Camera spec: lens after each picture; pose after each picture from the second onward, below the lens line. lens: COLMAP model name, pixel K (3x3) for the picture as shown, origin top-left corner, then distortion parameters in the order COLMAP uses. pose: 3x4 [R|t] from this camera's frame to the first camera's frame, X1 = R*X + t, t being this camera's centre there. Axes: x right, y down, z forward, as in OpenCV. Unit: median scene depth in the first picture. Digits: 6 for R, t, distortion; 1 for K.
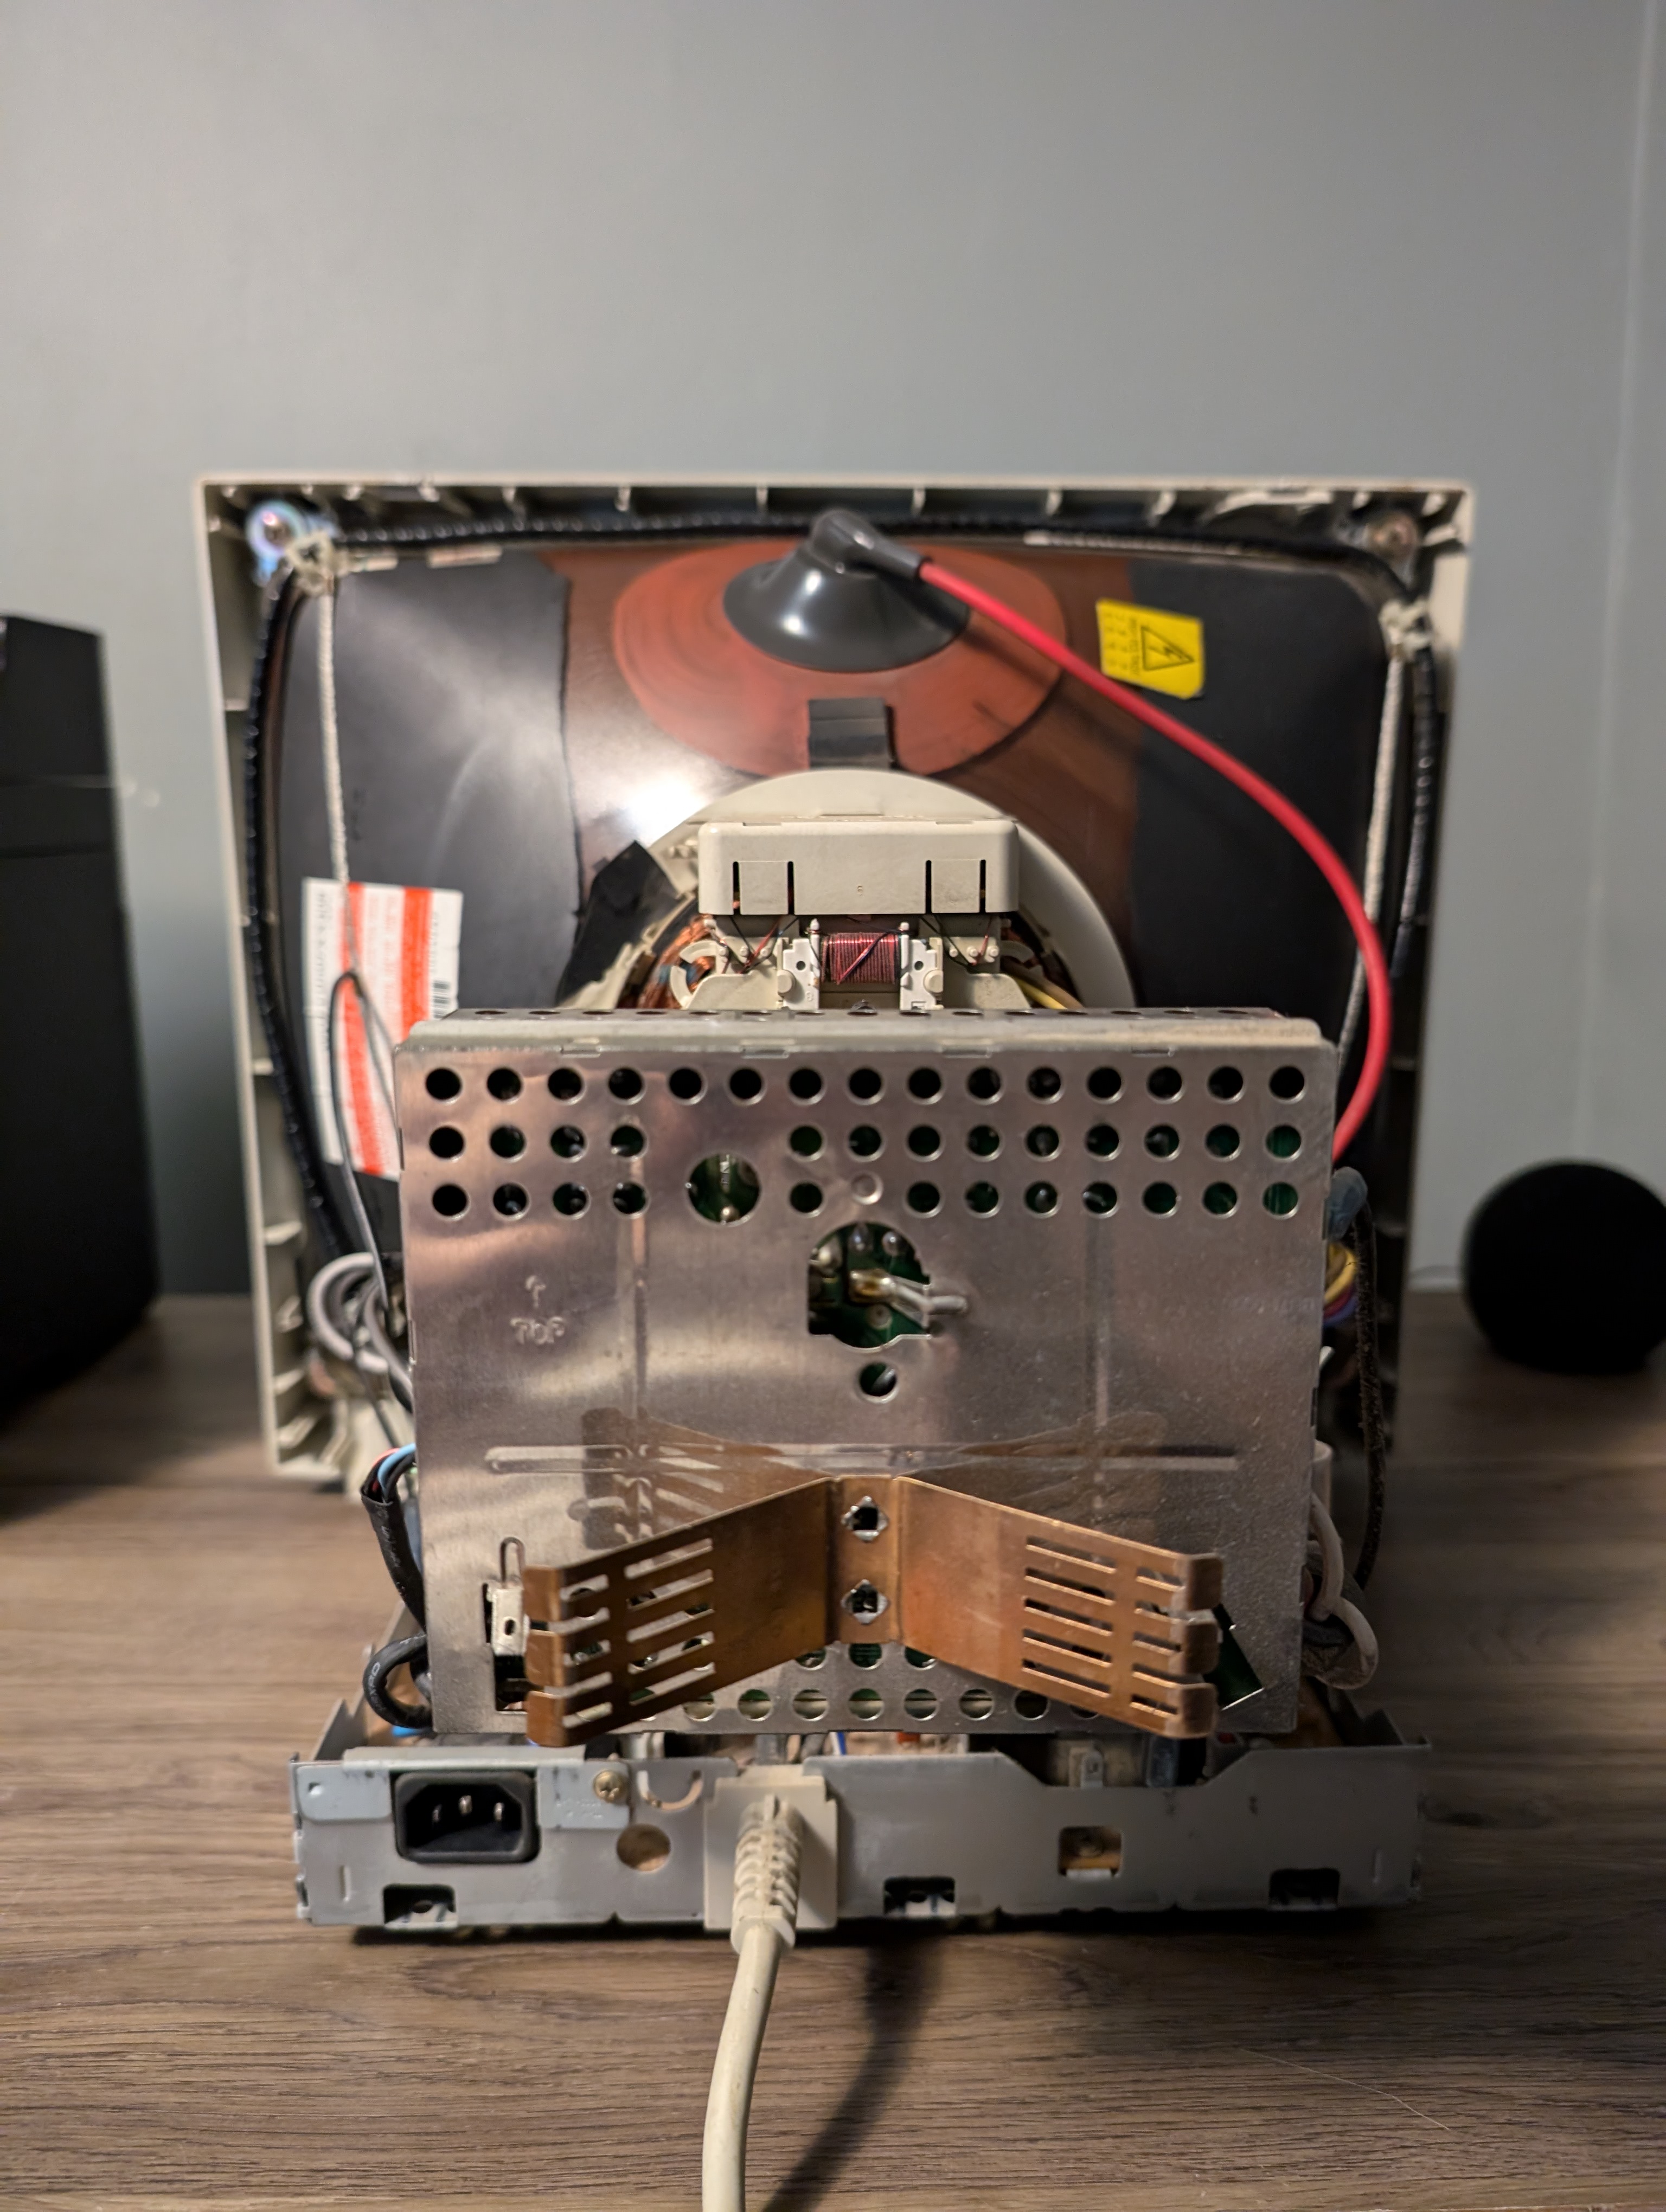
lens RADIAL K [[1553.7, 0, 830.7], [0, 1553.7, 1112.8], [0, 0, 1]] dist [-0.009426, 0.004132]
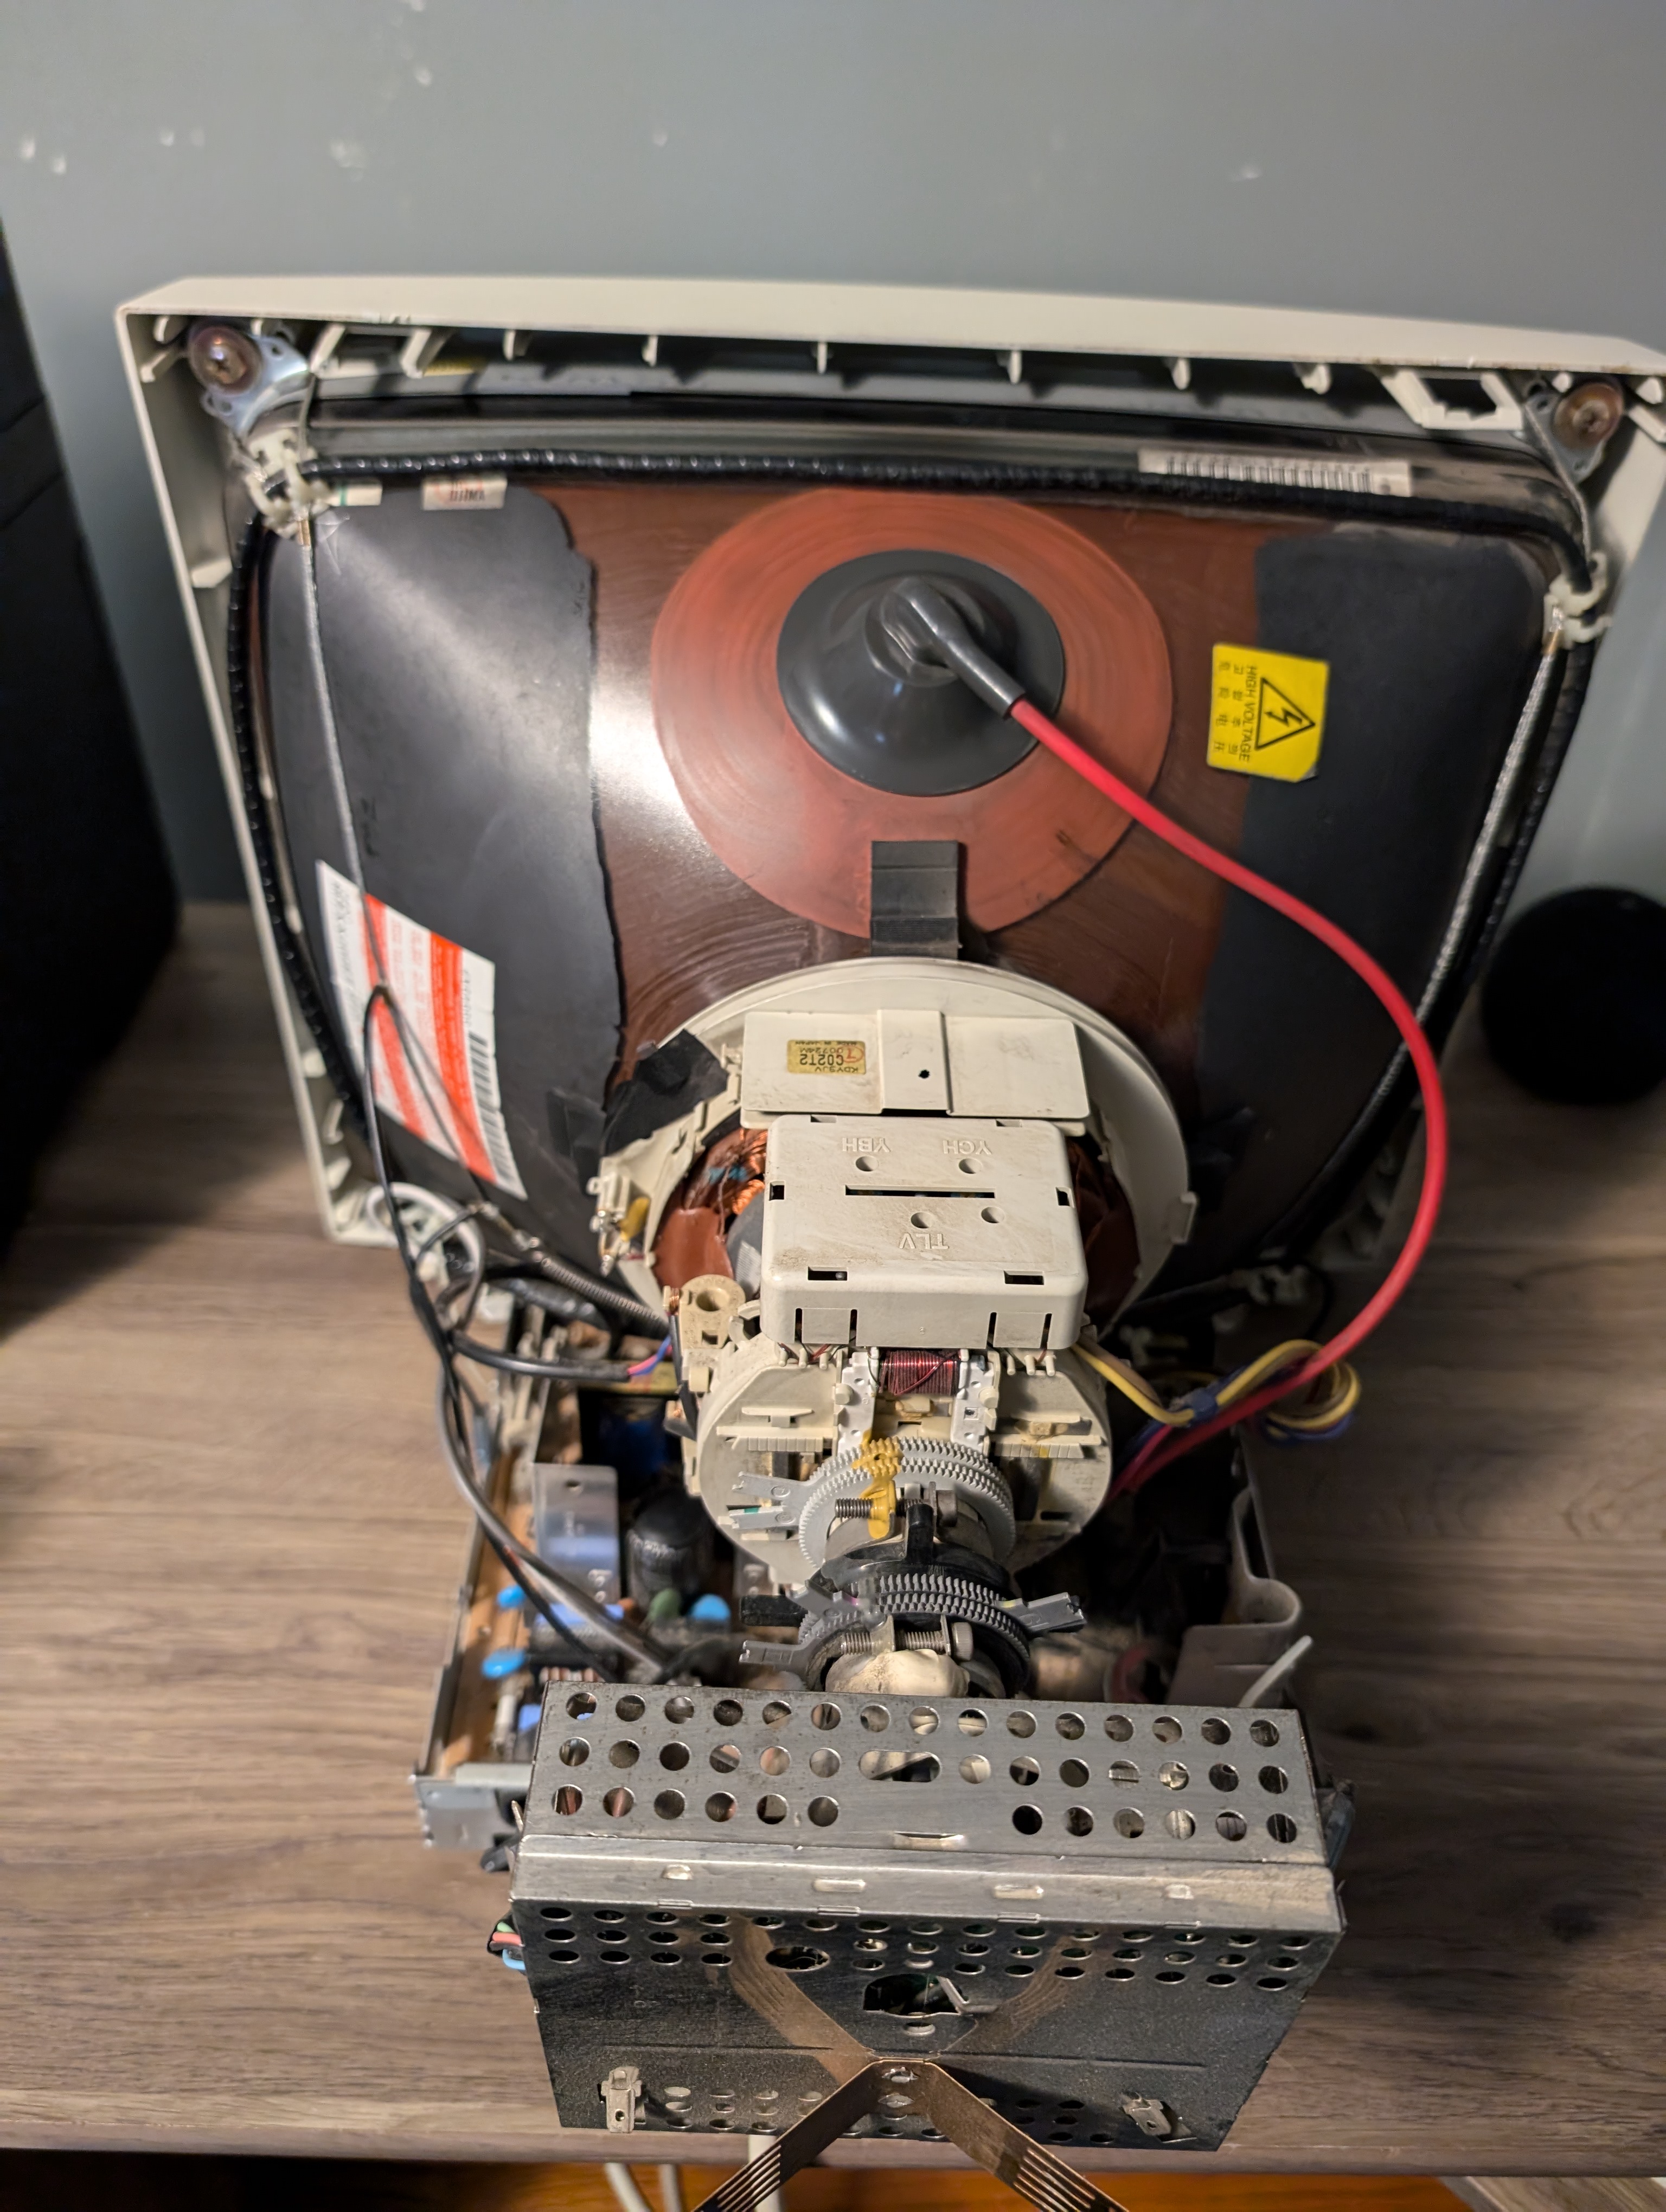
lens RADIAL K [[1553.7, 0, 829.3], [0, 1553.7, 1111.6], [0, 0, 1]] dist [-0.009426, 0.004132]
pose [[0.999221, 0.038916, 0.006558, -0.039226], [-0.037529, 0.885594, 0.462942, -0.541287], [0.012208, -0.462828, 0.886364, 0.134023]]
